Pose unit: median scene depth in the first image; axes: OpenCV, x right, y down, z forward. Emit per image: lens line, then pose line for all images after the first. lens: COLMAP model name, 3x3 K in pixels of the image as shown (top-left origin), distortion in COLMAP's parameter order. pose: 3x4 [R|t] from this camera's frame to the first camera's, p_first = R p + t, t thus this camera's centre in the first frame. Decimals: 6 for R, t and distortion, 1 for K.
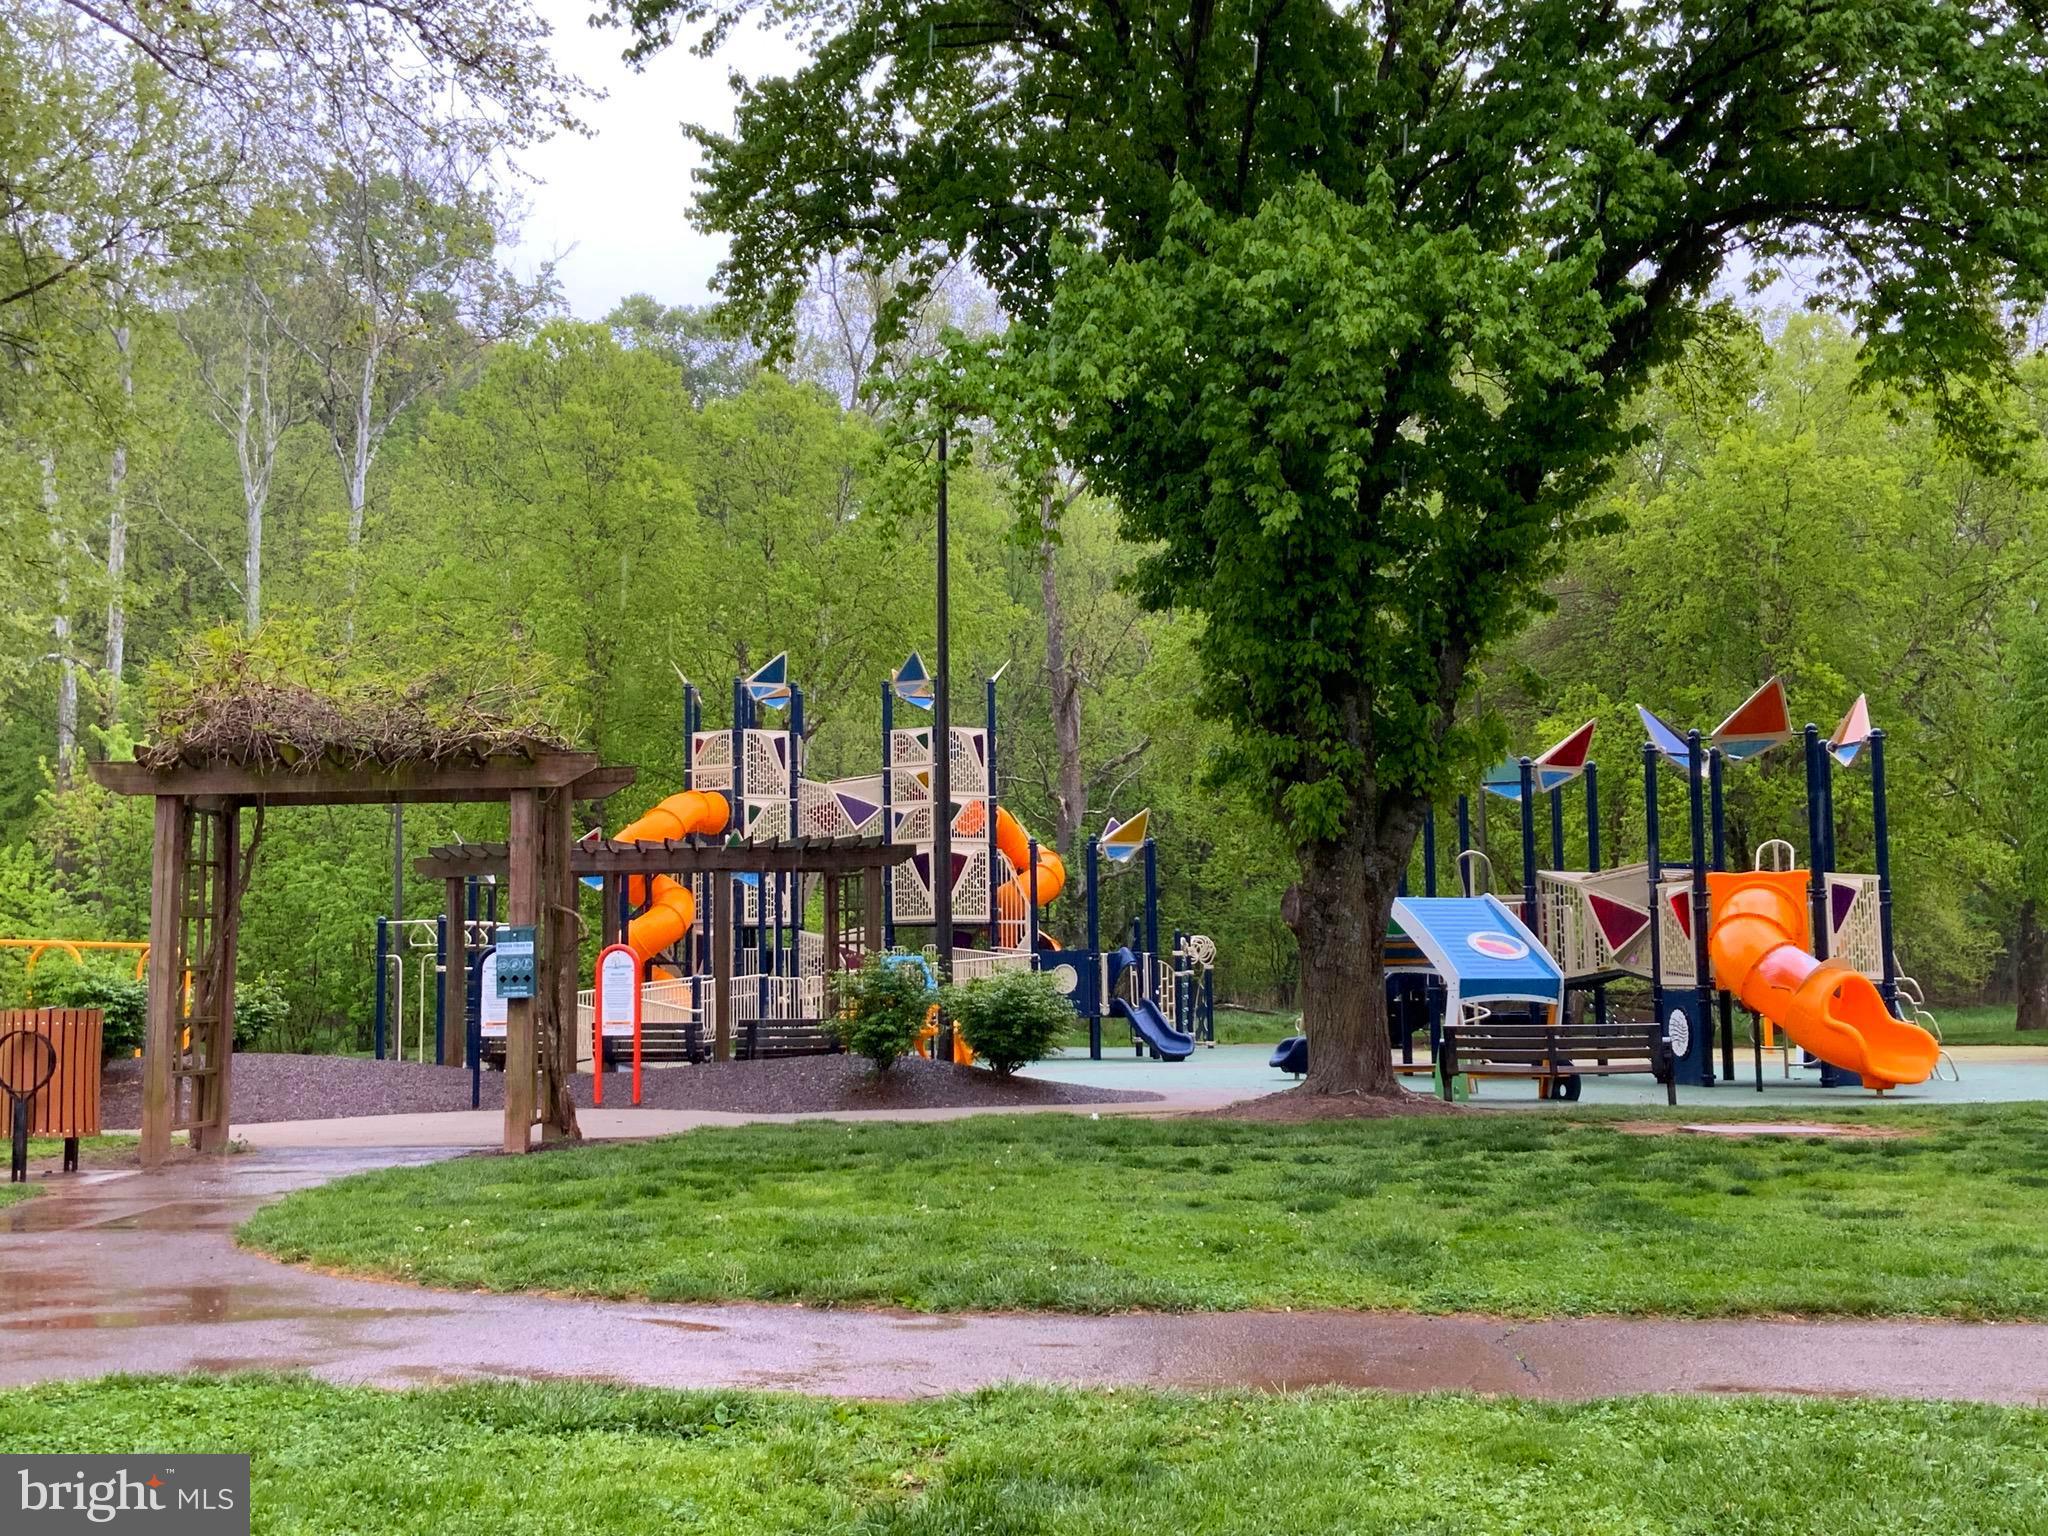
lens RADIAL K [[2324.5, 0, 1024.1], [0, 2324.5, 765.6], [0, 0, 1]] dist [0.002850, 0.000000]
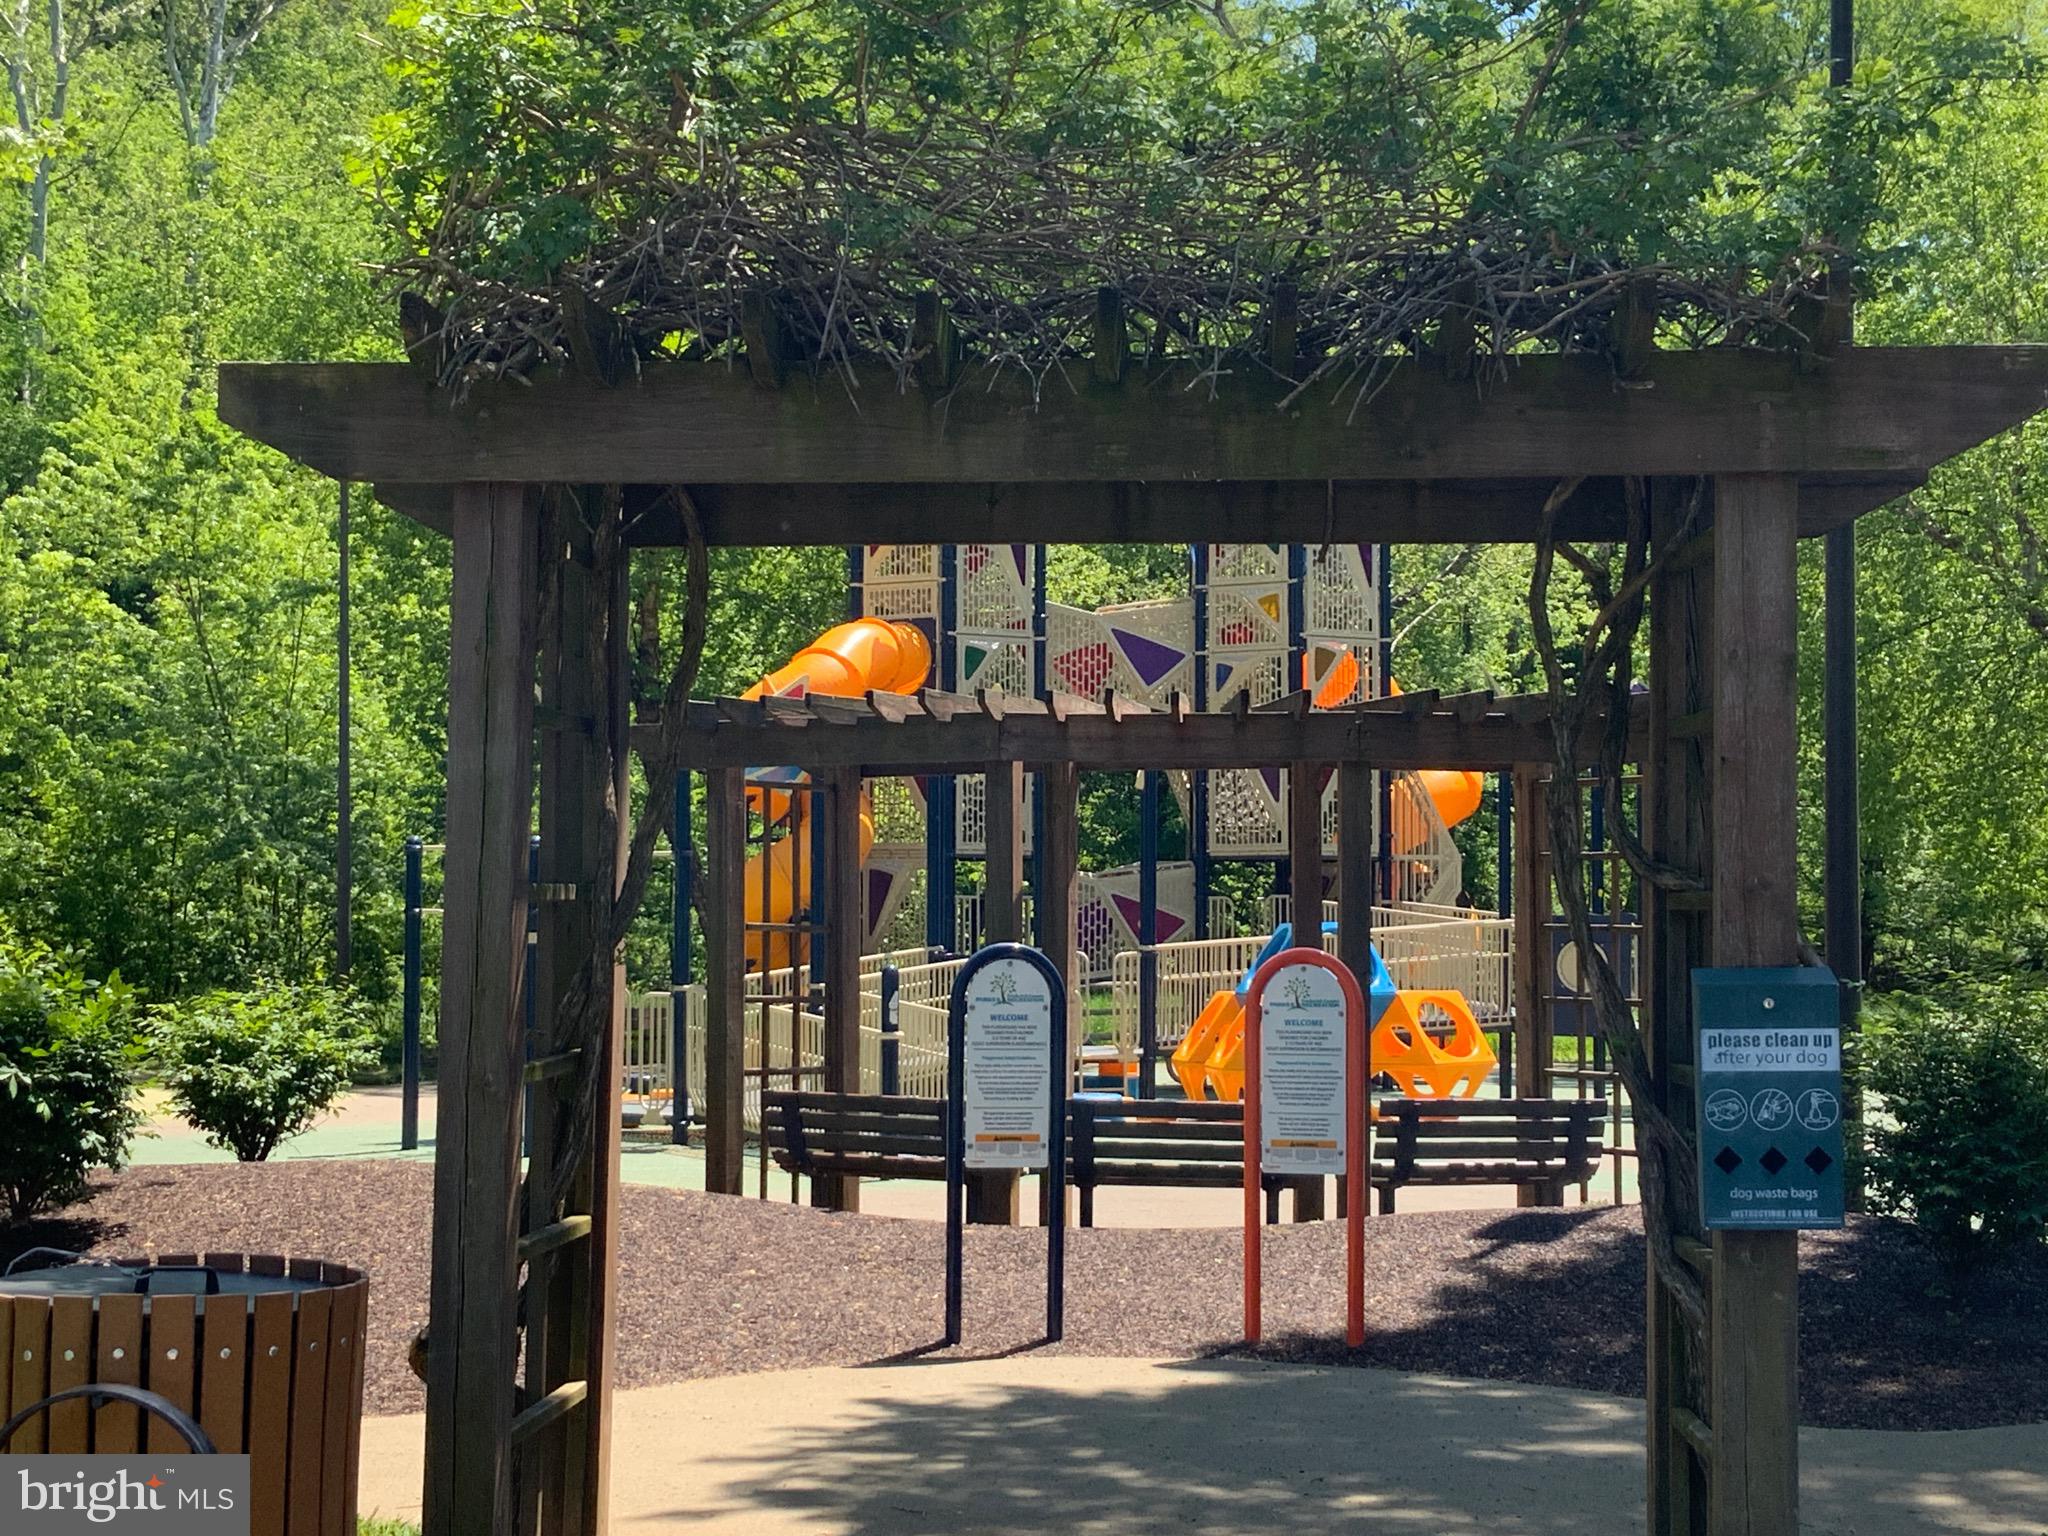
lens RADIAL K [[3162.9, 0, 1024.0], [0, 3162.9, 769.1], [0, 0, 1]] dist [-0.000162, 0.000000]
pose [[0.999749, 0.021652, 0.005737, -0.107688], [-0.021899, 0.998645, 0.047204, 0.010088], [-0.004707, -0.047317, 0.998869, 0.216129]]
